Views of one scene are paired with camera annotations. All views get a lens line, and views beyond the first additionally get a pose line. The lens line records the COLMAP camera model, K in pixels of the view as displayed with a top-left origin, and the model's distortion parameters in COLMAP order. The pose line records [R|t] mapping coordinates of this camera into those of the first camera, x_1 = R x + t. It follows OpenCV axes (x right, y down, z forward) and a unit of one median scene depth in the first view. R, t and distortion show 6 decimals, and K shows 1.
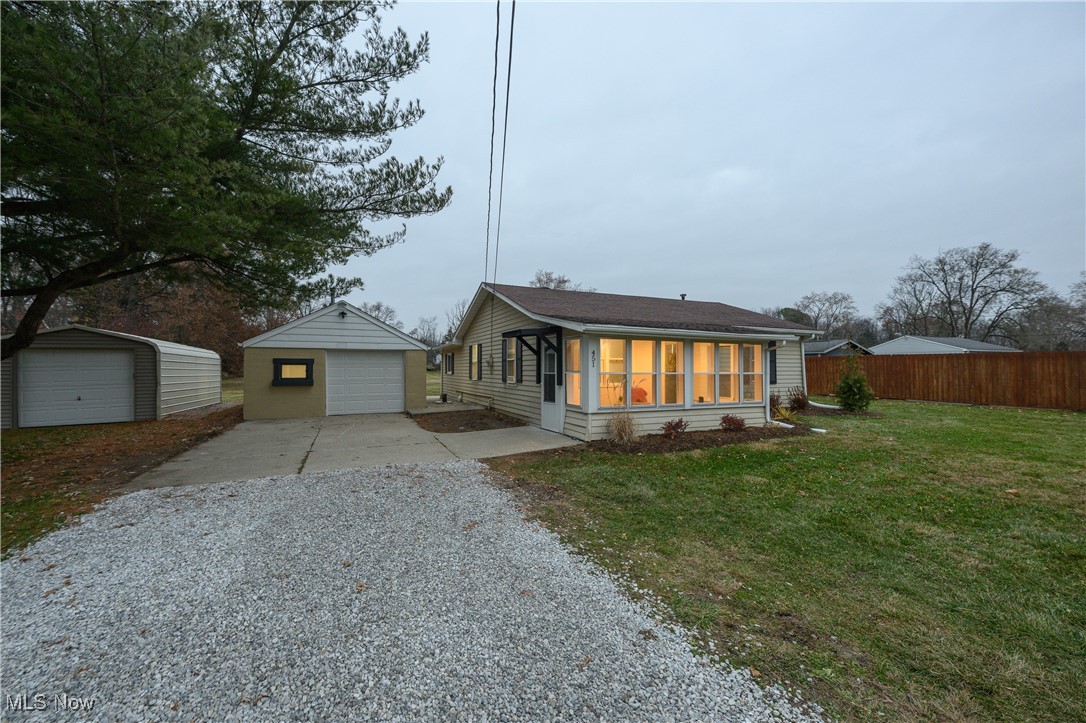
lens RADIAL K [[427.3, 0, 536.9], [0, 427.3, 368.0], [0, 0, 1]] dist [-0.002908, 0.000538]
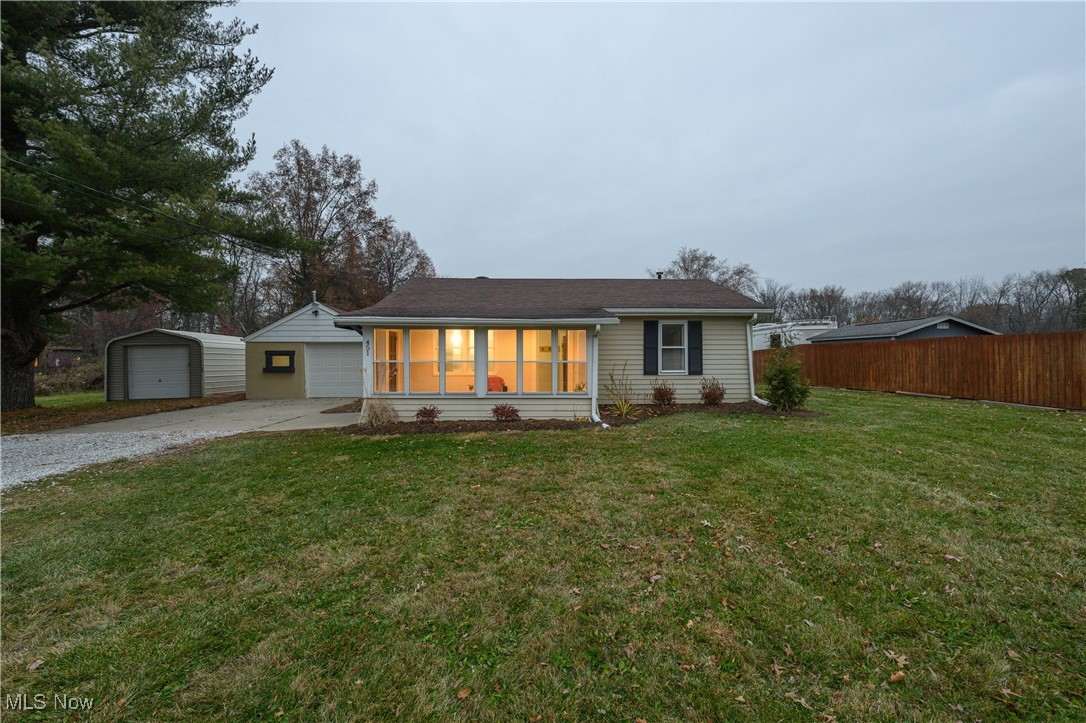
lens RADIAL K [[454.4, 0, 543.5], [0, 454.4, 357.1], [0, 0, 1]] dist [-0.003334, 0.000515]
pose [[0.930415, -0.004796, -0.366477, 0.596865], [0.003954, 0.999988, -0.003047, 0.003625], [0.366487, 0.001385, 0.930422, 0.060192]]
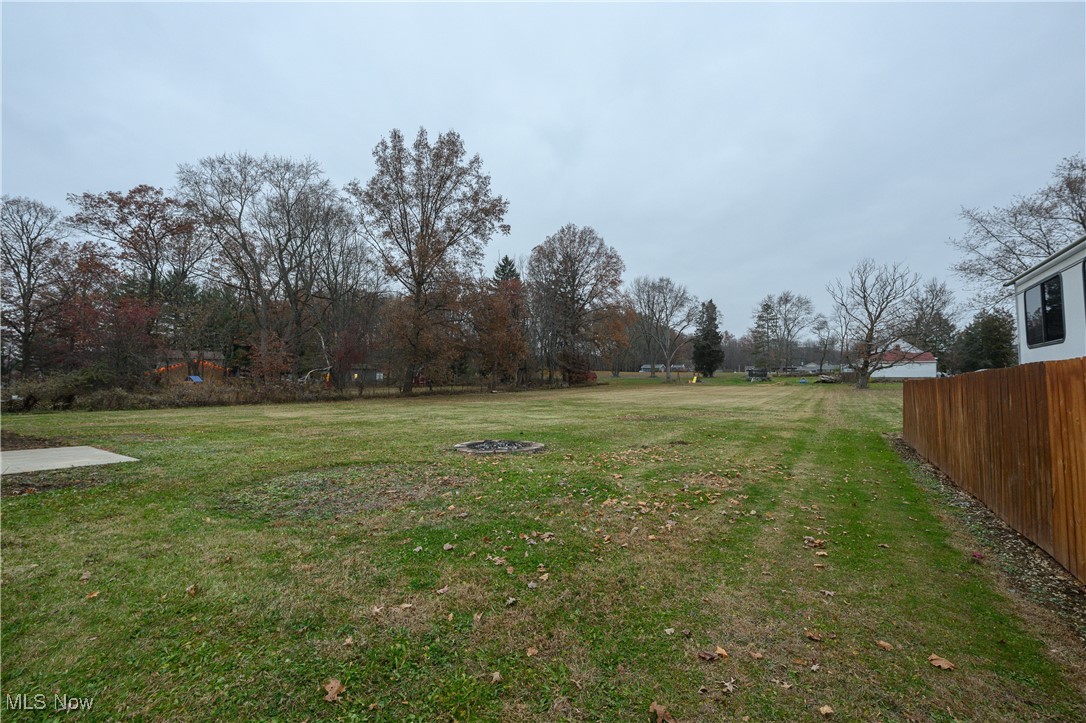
lens RADIAL K [[454.4, 0, 544.0], [0, 454.4, 360.9], [0, 0, 1]] dist [-0.003334, 0.000515]
pose [[0.556164, -0.029114, -0.830562, 0.636473], [-0.001705, 0.999344, -0.036171, -0.005387], [0.831071, 0.021533, 0.555750, 2.060898]]
